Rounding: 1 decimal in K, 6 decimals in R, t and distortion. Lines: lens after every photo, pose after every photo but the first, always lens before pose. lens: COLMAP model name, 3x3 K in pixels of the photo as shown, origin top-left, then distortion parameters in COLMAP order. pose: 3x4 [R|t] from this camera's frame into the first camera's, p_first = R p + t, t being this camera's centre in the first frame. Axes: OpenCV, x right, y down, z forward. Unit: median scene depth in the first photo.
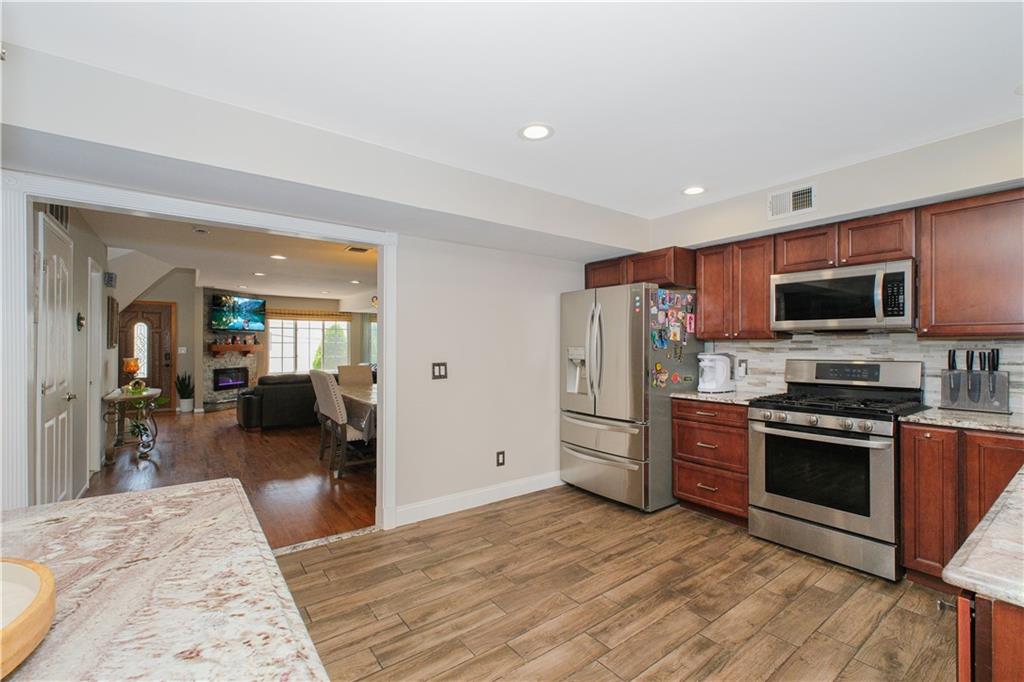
lens RADIAL K [[437.0, 0, 507.5], [0, 437.0, 344.4], [0, 0, 1]] dist [-0.002992, 0.001623]
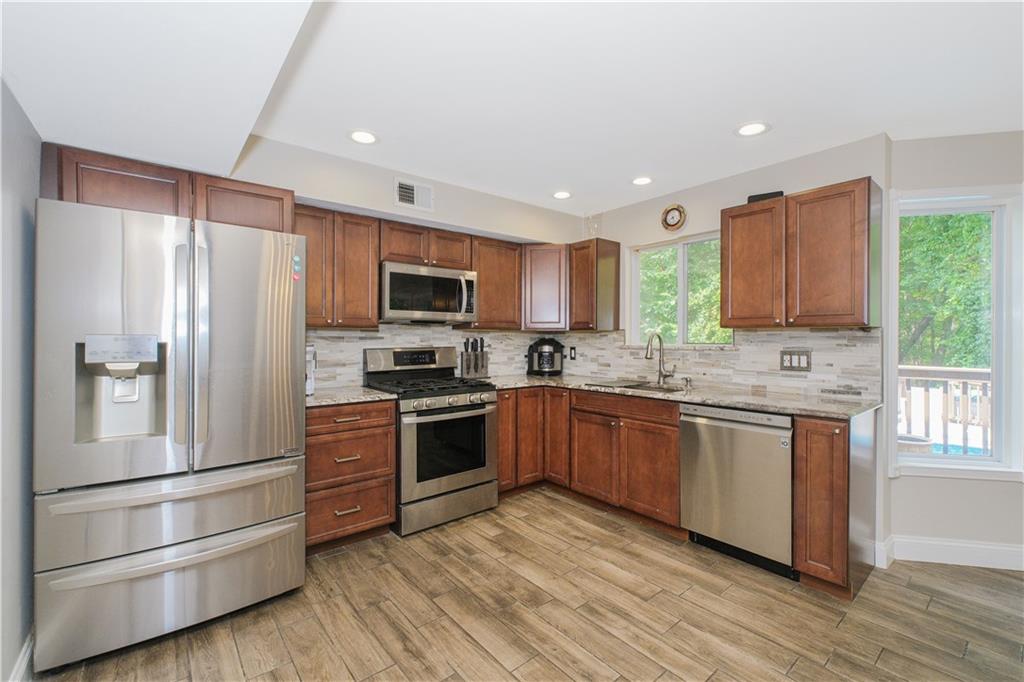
lens RADIAL K [[437.0, 0, 537.8], [0, 437.0, 339.1], [0, 0, 1]] dist [-0.002992, 0.001623]
pose [[-0.064394, -0.003890, 0.997917, -0.390609], [-0.005017, 0.999981, 0.003574, 0.008124], [-0.997912, -0.004777, -0.064412, 0.759850]]
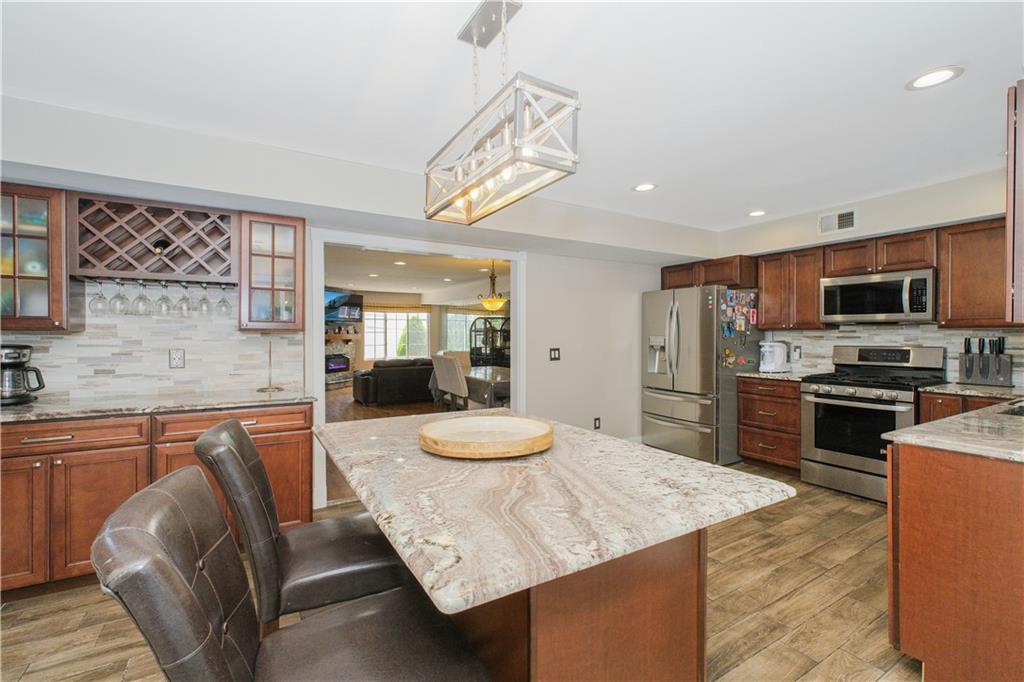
lens RADIAL K [[437.0, 0, 514.1], [0, 437.0, 336.8], [0, 0, 1]] dist [-0.002992, 0.001623]
pose [[0.996080, -0.002204, -0.088432, -0.174976], [0.003042, 0.999952, 0.009345, -0.005708], [0.088408, -0.009577, 0.996038, -0.351326]]
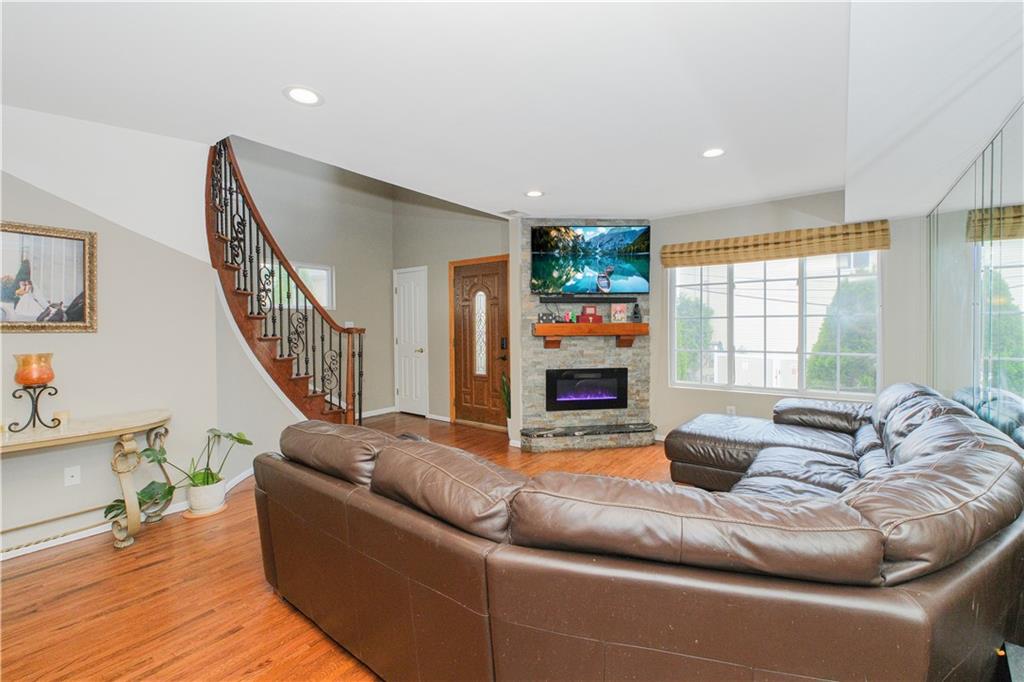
lens RADIAL K [[437.0, 0, 526.4], [0, 437.0, 329.0], [0, 0, 1]] dist [-0.002992, 0.001623]
pose [[0.306010, 0.000434, -0.952028, -0.485282], [0.007887, 0.999964, 0.002991, 0.016696], [0.951996, -0.008424, 0.305996, 2.323693]]
